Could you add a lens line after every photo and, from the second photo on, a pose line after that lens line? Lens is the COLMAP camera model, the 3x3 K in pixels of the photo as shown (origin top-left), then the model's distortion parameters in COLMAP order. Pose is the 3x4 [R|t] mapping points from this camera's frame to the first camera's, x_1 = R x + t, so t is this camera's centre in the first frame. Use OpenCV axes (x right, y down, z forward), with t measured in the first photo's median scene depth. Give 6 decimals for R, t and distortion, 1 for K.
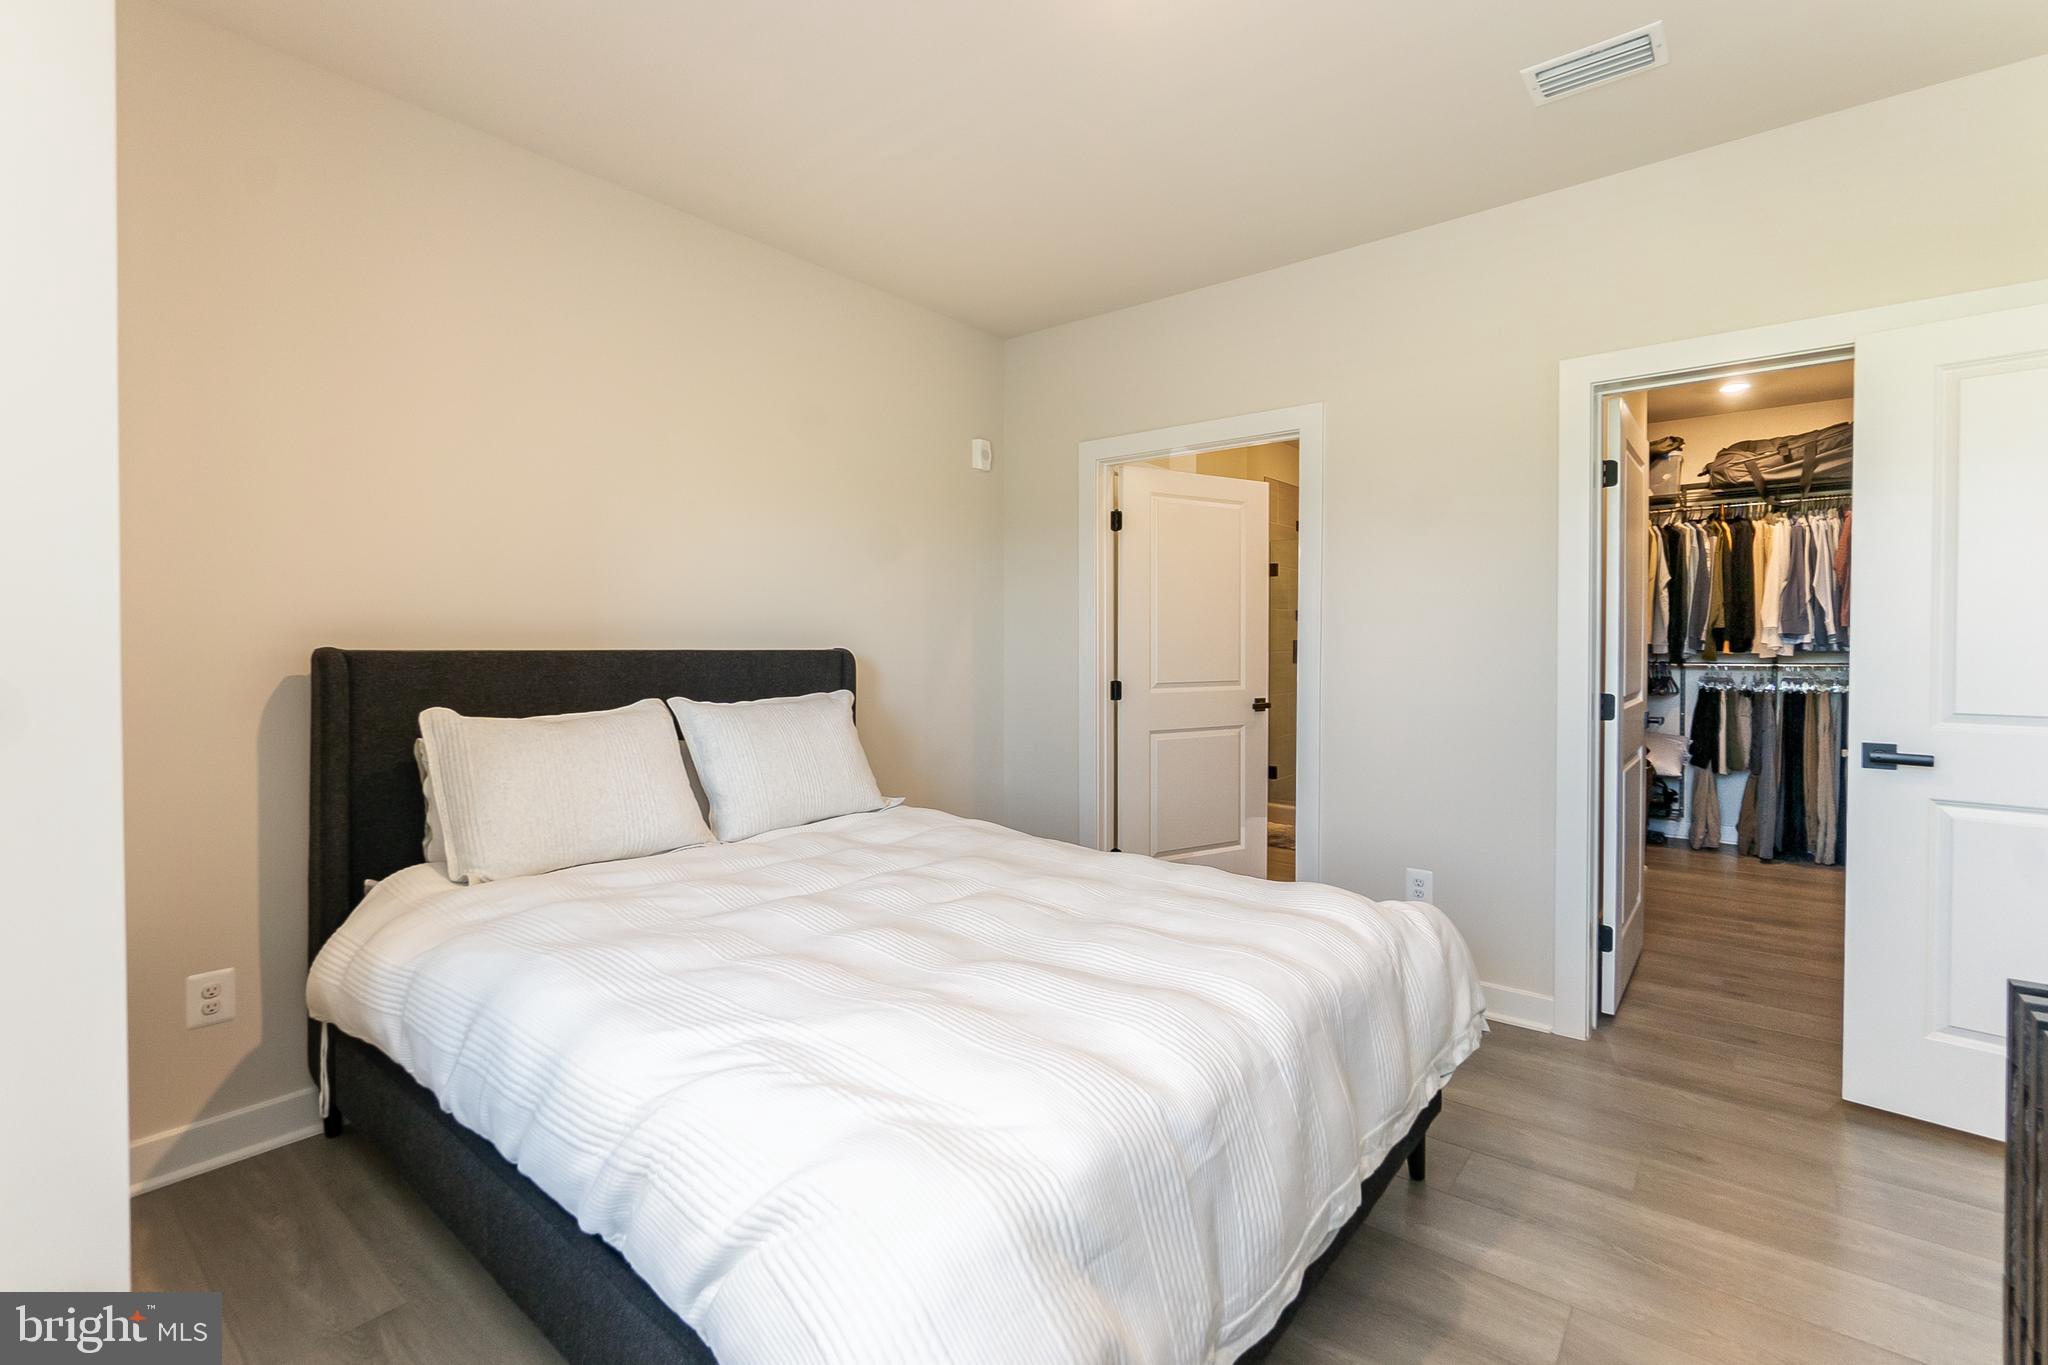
lens RADIAL K [[884.8, 0, 1029.7], [0, 884.8, 649.2], [0, 0, 1]] dist [0.000289, 0.000285]
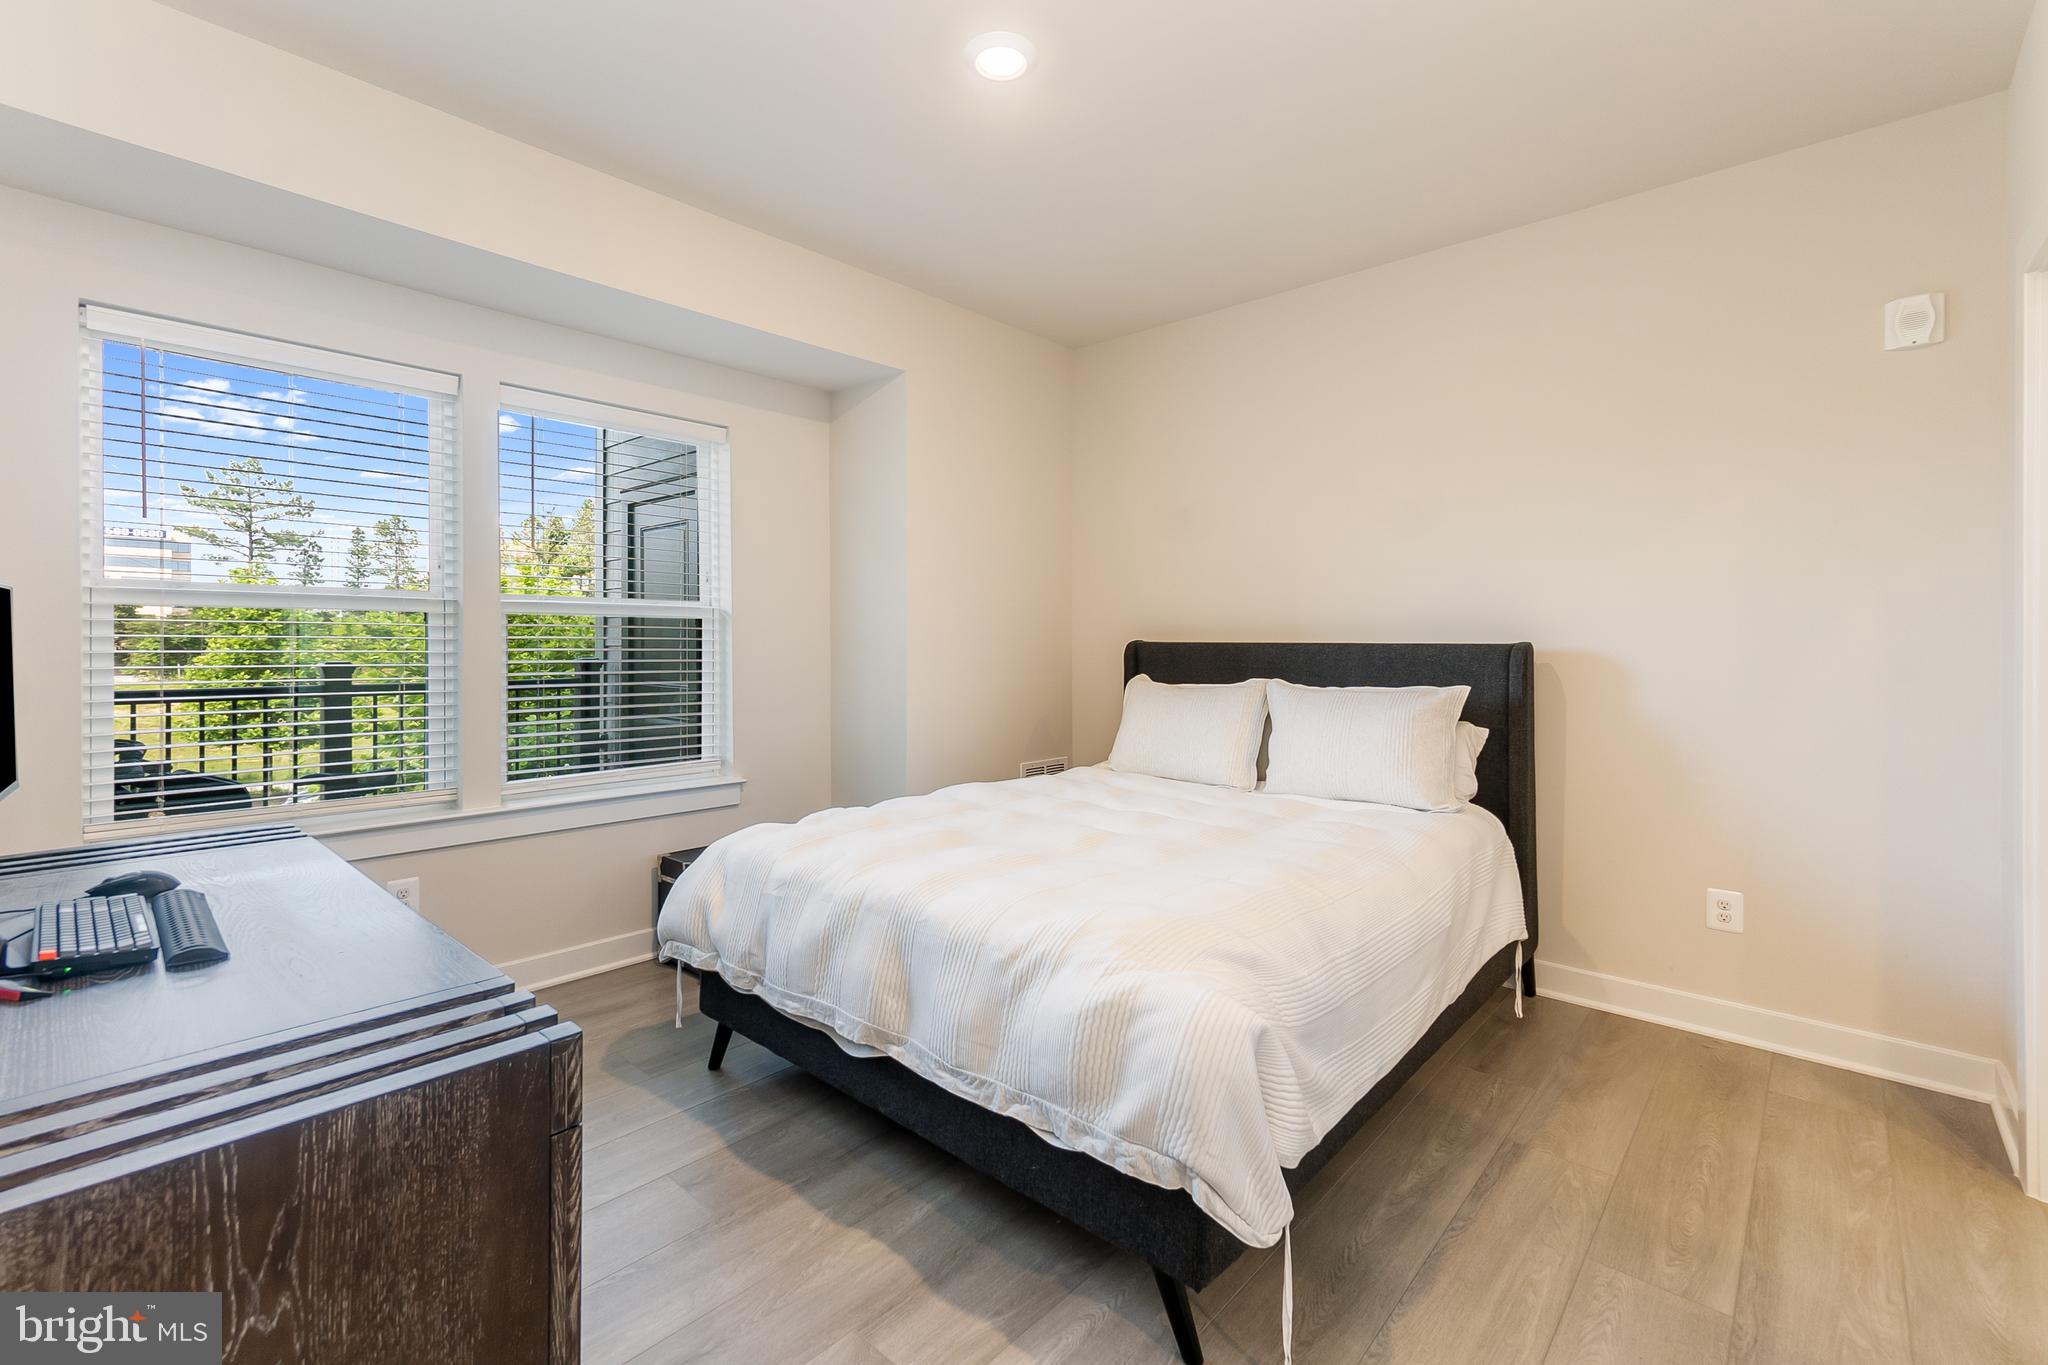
lens RADIAL K [[884.8, 0, 1029.7], [0, 884.8, 649.2], [0, 0, 1]] dist [0.000289, 0.000285]
pose [[-0.041633, 0.011583, -0.999066, 0.855002], [-0.010757, 0.999870, 0.012041, -0.000164], [0.999075, 0.011248, -0.041503, 0.653391]]
